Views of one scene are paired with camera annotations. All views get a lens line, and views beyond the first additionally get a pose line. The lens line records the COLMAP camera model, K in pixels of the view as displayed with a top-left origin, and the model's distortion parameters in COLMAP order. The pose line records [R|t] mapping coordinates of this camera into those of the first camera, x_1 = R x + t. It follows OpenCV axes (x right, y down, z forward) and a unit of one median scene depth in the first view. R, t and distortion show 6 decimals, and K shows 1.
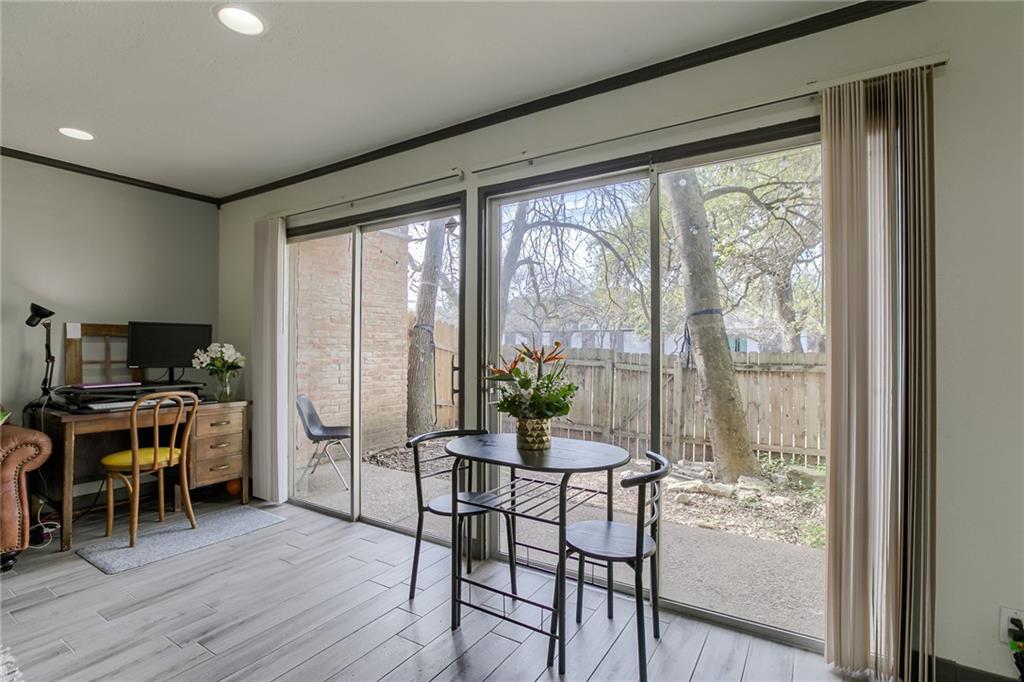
lens RADIAL K [[490.8, 0, 517.7], [0, 490.8, 347.2], [0, 0, 1]] dist [0.003280, 0.000250]
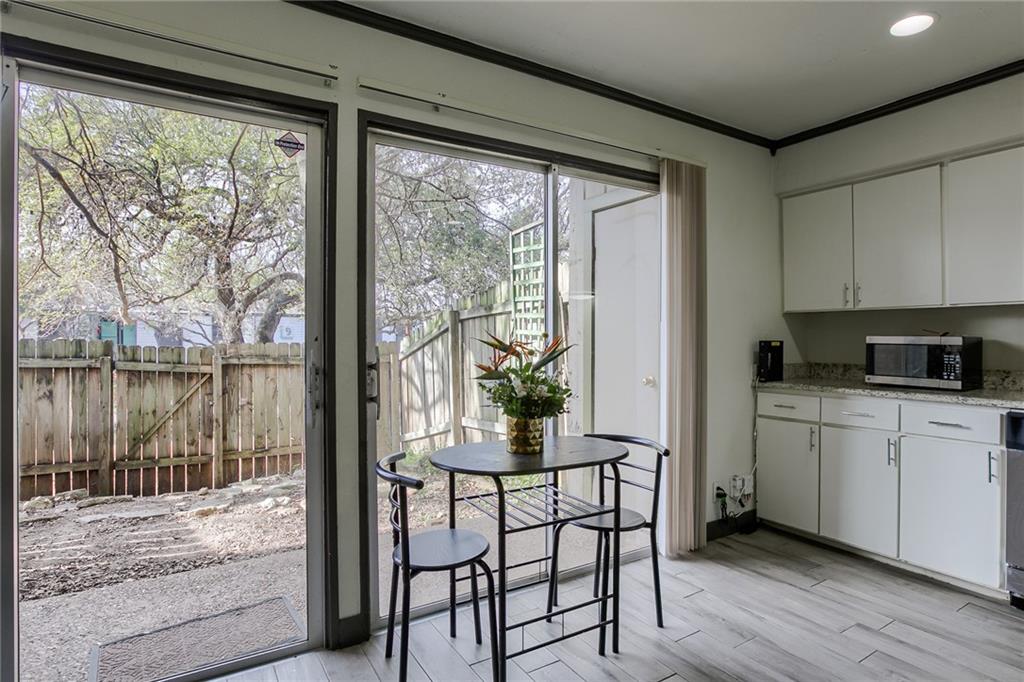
lens RADIAL K [[580.6, 0, 527.9], [0, 580.6, 343.2], [0, 0, 1]] dist [-0.008616, 0.002980]
pose [[0.426247, -0.010536, 0.904545, -0.361070], [0.000289, 0.999934, 0.011510, -0.001657], [-0.904607, -0.004645, 0.426222, 0.216059]]
